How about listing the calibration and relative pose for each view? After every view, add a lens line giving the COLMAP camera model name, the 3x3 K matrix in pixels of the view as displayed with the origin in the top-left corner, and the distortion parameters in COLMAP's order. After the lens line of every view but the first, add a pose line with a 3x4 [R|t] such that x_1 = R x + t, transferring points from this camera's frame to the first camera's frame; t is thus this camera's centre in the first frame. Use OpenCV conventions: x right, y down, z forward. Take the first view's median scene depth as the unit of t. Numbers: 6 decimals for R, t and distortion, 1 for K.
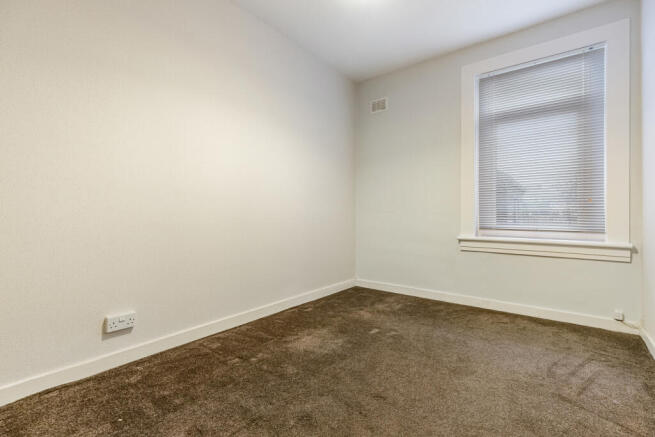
lens RADIAL K [[294.1, 0, 325.0], [0, 294.1, 216.1], [0, 0, 1]] dist [0.002955, -0.000062]
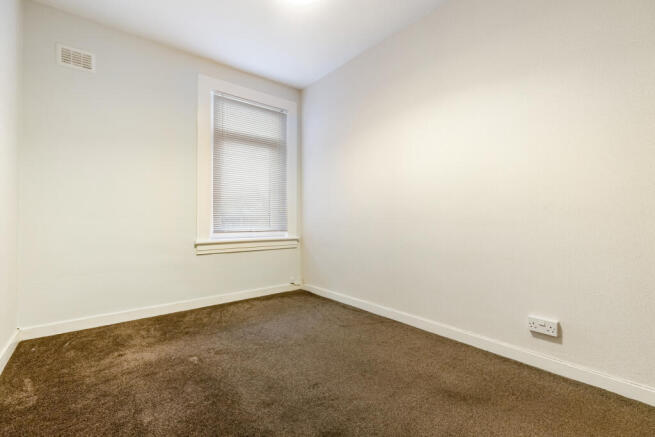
lens RADIAL K [[294.1, 0, 325.2], [0, 294.1, 218.7], [0, 0, 1]] dist [0.002955, -0.000062]
pose [[0.217206, 0.003473, 0.976120, -0.472194], [0.006892, 0.999963, -0.005091, 0.001301], [-0.976101, 0.007833, 0.217174, 0.388728]]
